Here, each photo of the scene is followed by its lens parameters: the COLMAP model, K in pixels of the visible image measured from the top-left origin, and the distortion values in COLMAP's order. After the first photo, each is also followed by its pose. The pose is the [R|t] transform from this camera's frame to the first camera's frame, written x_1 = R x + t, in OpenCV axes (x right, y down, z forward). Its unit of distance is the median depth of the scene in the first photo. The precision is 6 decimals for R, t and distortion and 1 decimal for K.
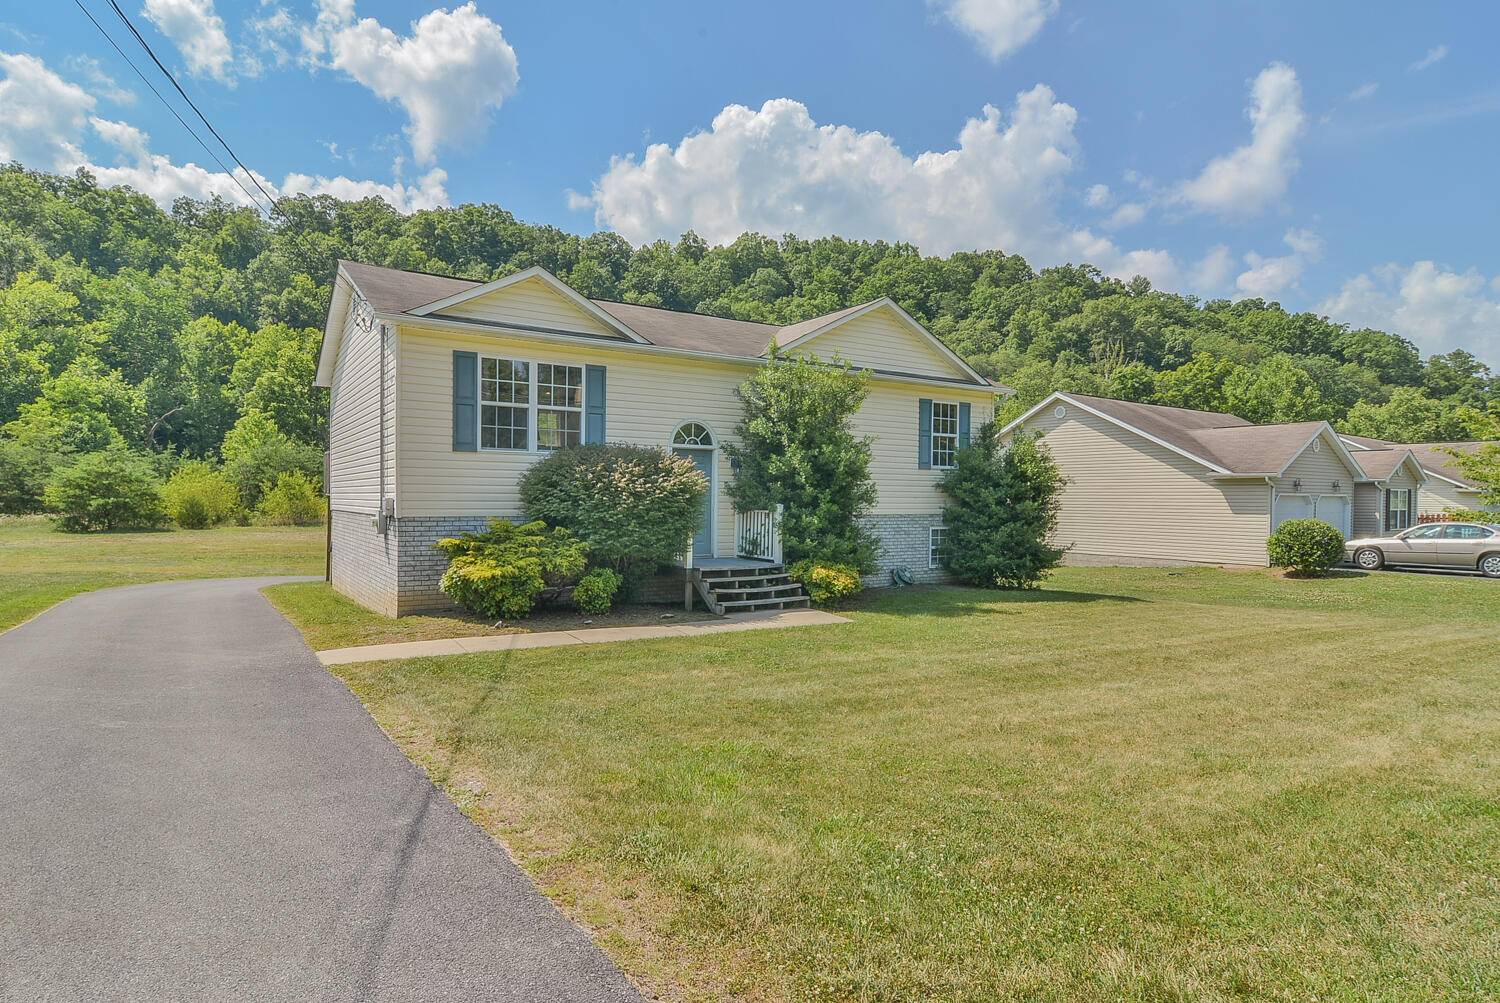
lens RADIAL K [[822.1, 0, 737.1], [0, 822.1, 499.6], [0, 0, 1]] dist [0.004332, -0.018301]
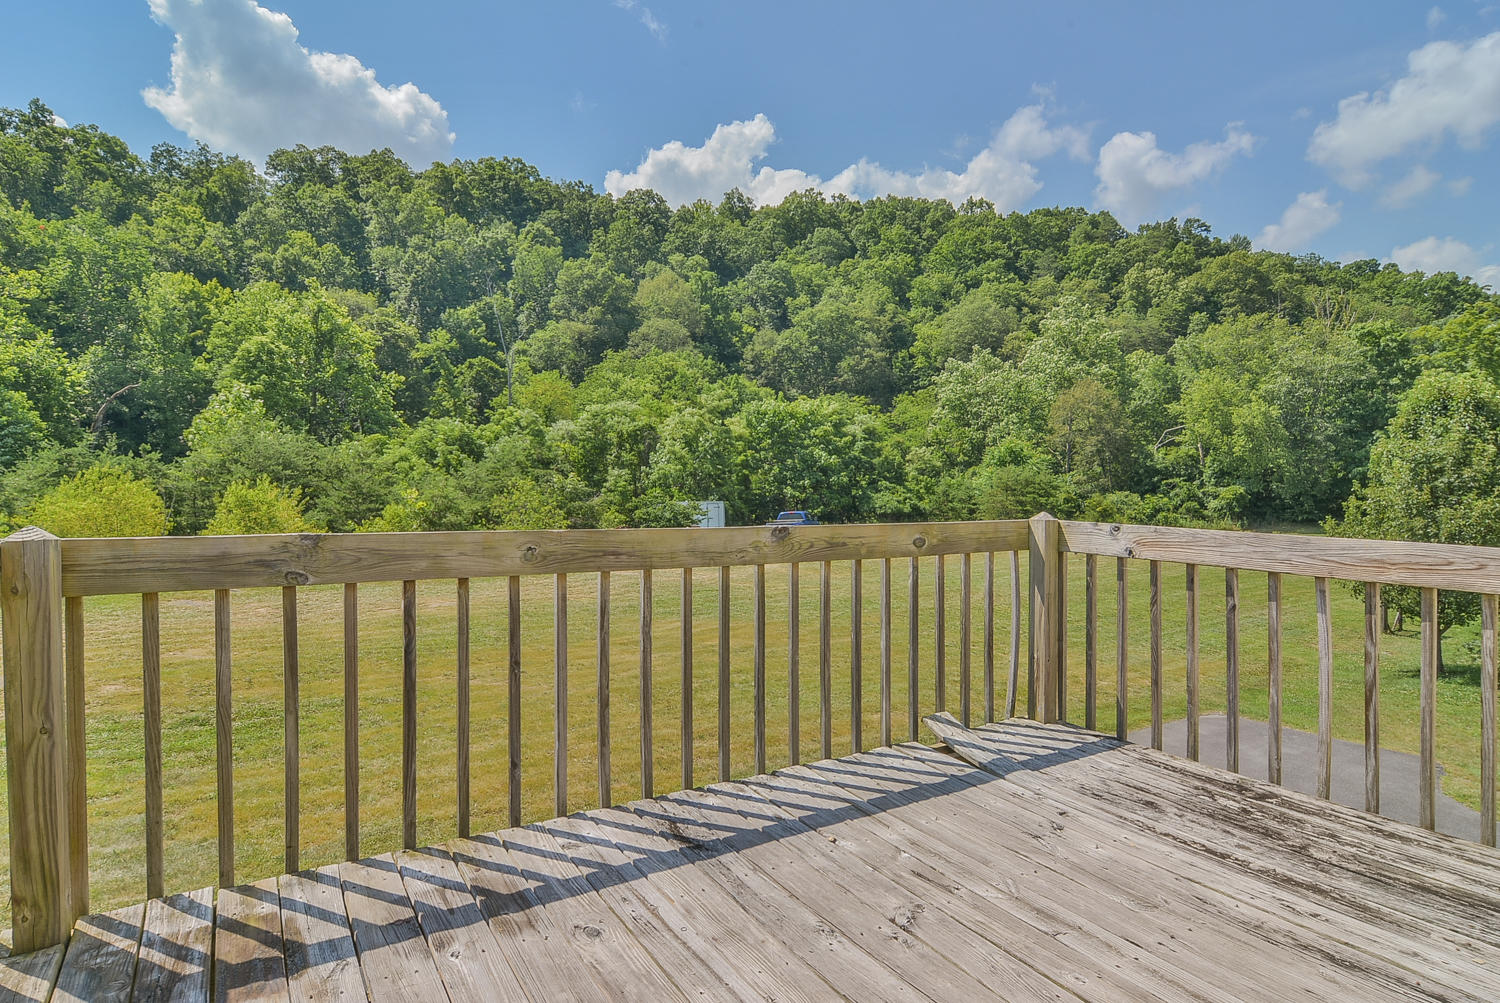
lens RADIAL K [[822.1, 0, 737.1], [0, 822.1, 499.6], [0, 0, 1]] dist [0.004332, -0.018301]
pose [[0.999910, -0.005790, -0.012102, -0.052376], [0.006038, 0.999770, 0.020563, -0.007724], [0.011981, -0.020634, 0.999715, 0.113395]]
